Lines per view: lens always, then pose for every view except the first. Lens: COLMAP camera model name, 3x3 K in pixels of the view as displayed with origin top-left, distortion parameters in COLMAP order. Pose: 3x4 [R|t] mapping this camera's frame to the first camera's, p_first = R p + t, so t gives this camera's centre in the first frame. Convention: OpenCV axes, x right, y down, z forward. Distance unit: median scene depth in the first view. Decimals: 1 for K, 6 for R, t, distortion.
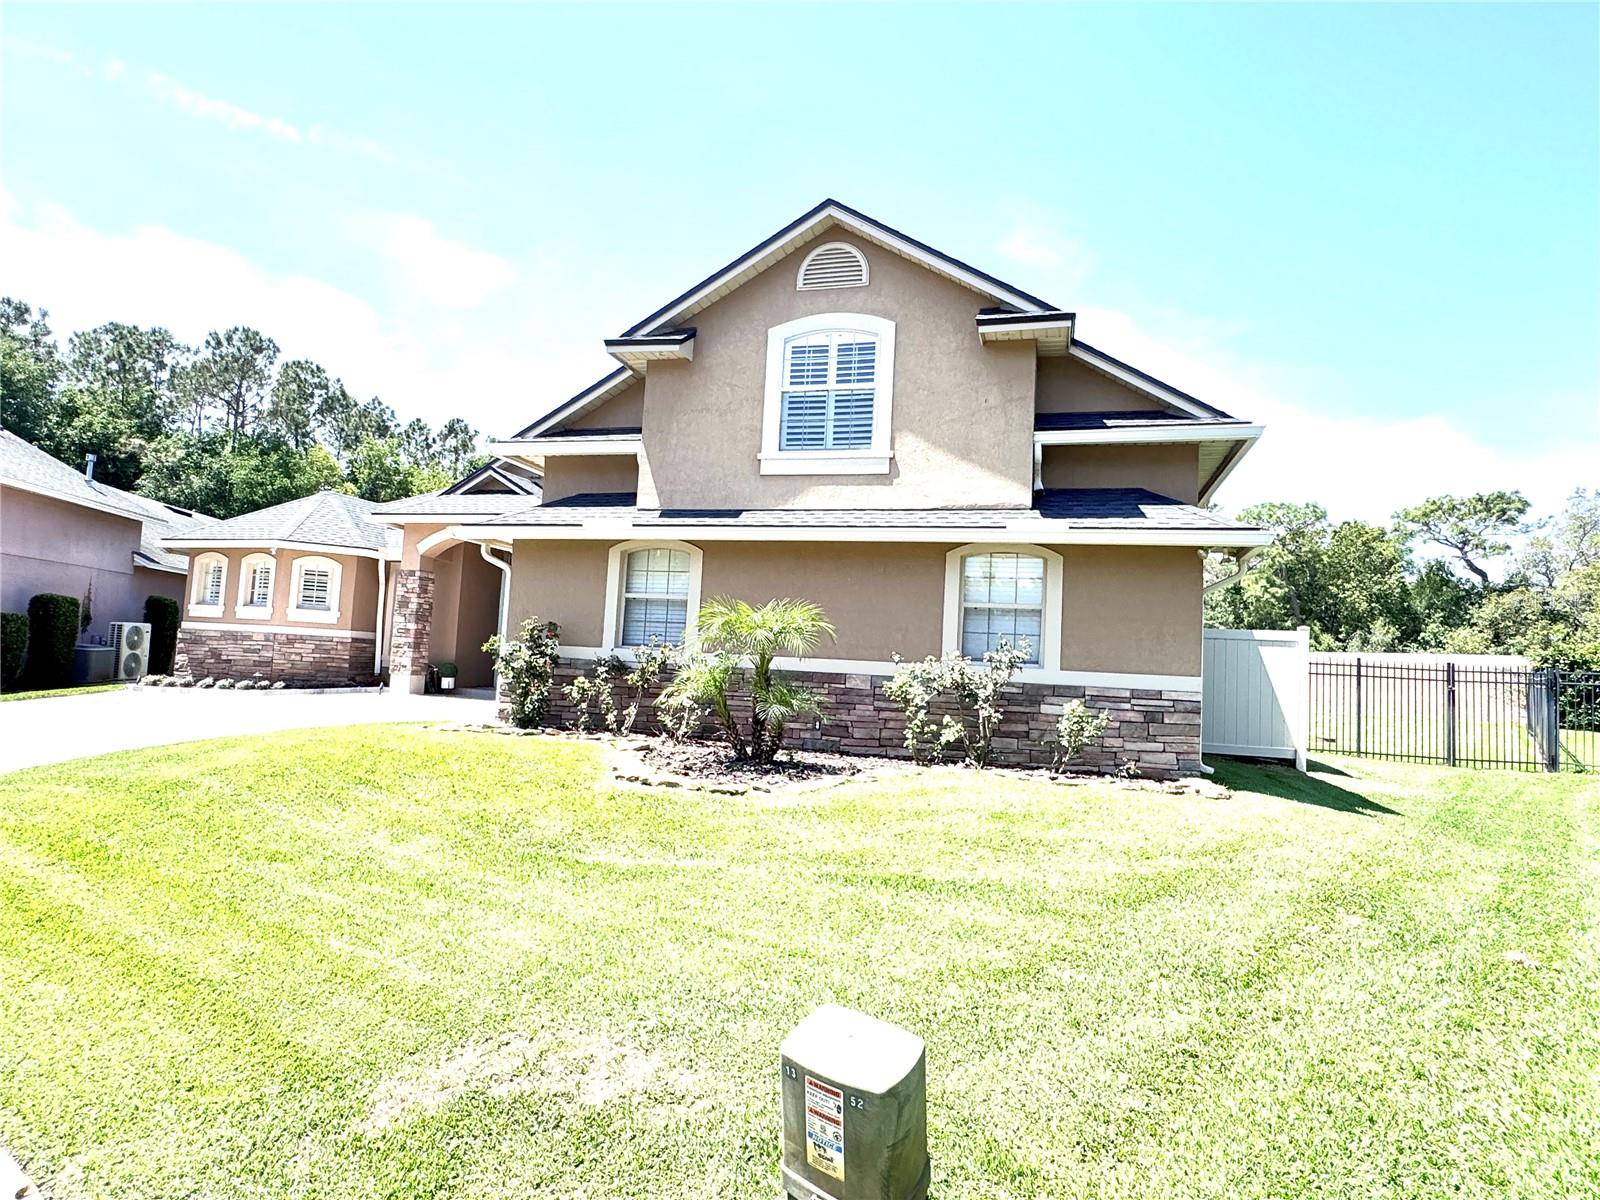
lens RADIAL K [[898.7, 0, 798.3], [0, 898.7, 600.0], [0, 0, 1]] dist [-0.002118, 0.000164]
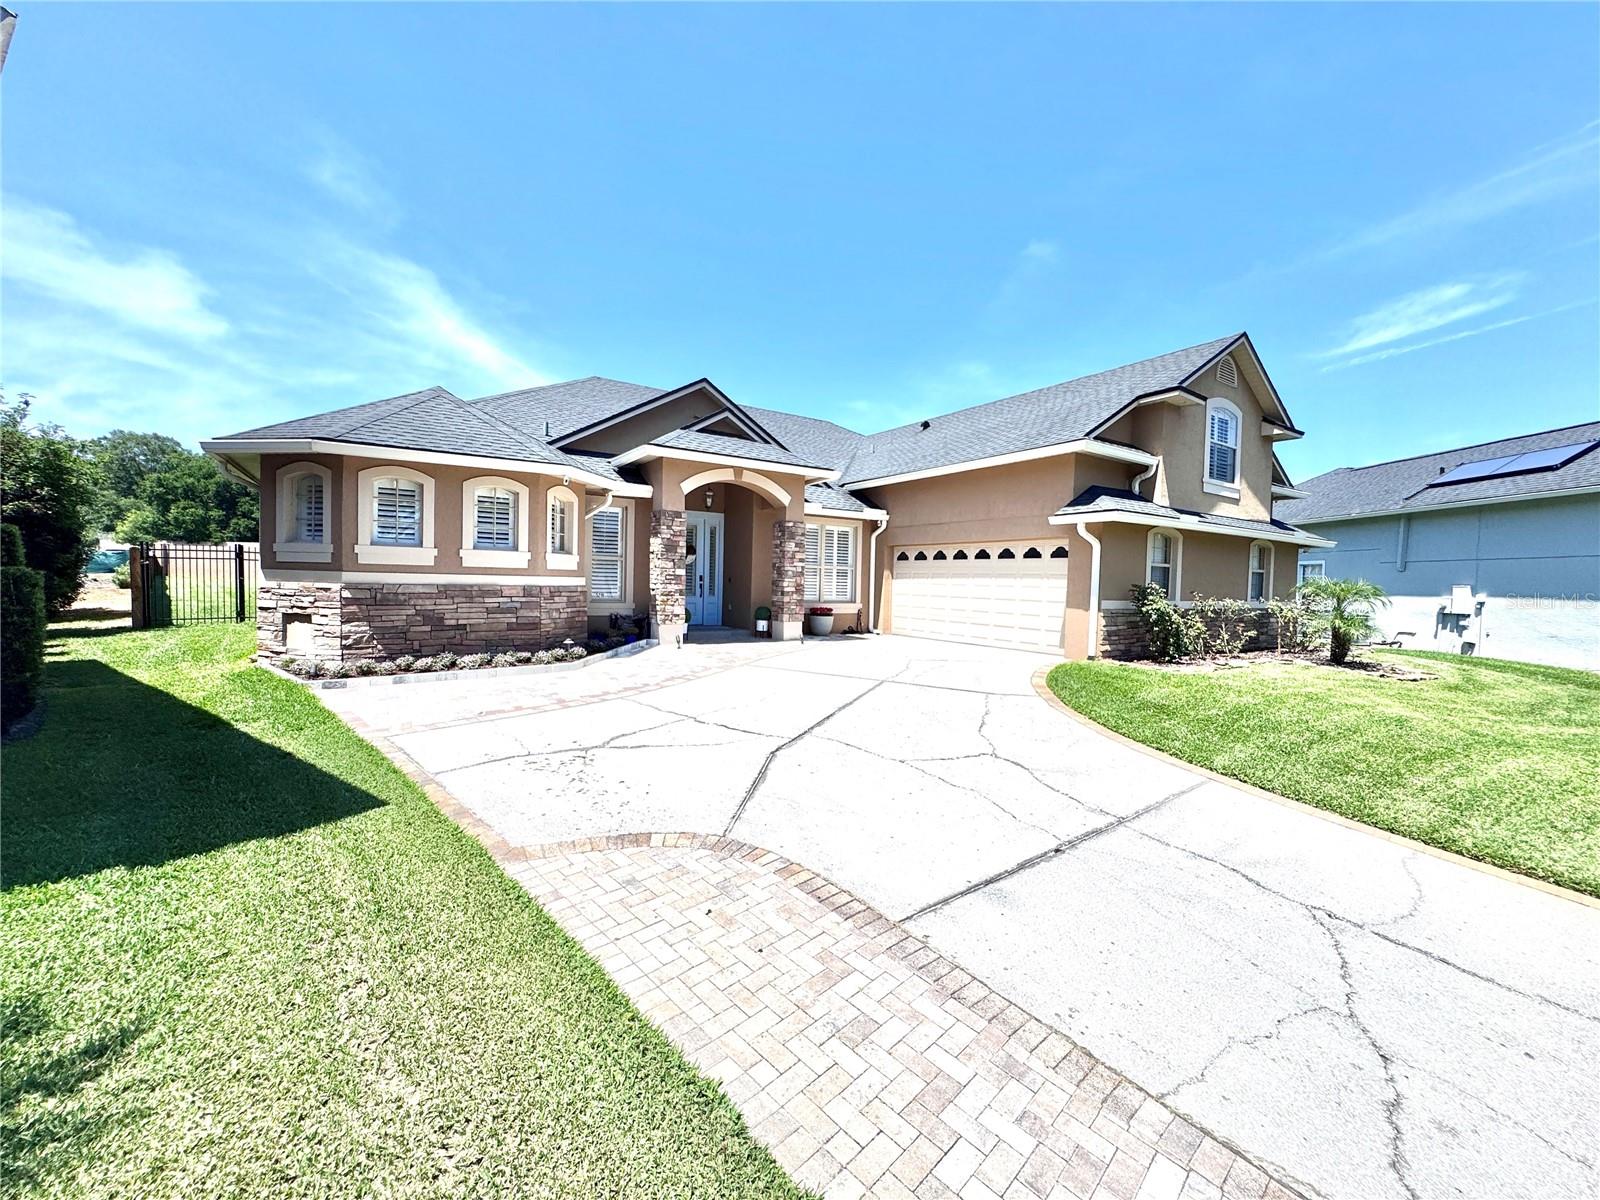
lens RADIAL K [[640.4, 0, 797.7], [0, 640.4, 601.0], [0, 0, 1]] dist [-0.002717, -0.000527]
pose [[0.646225, -0.062084, 0.760618, -1.384471], [-0.049389, 0.991194, 0.122865, -0.046229], [-0.761547, -0.116964, 0.637468, 0.773480]]
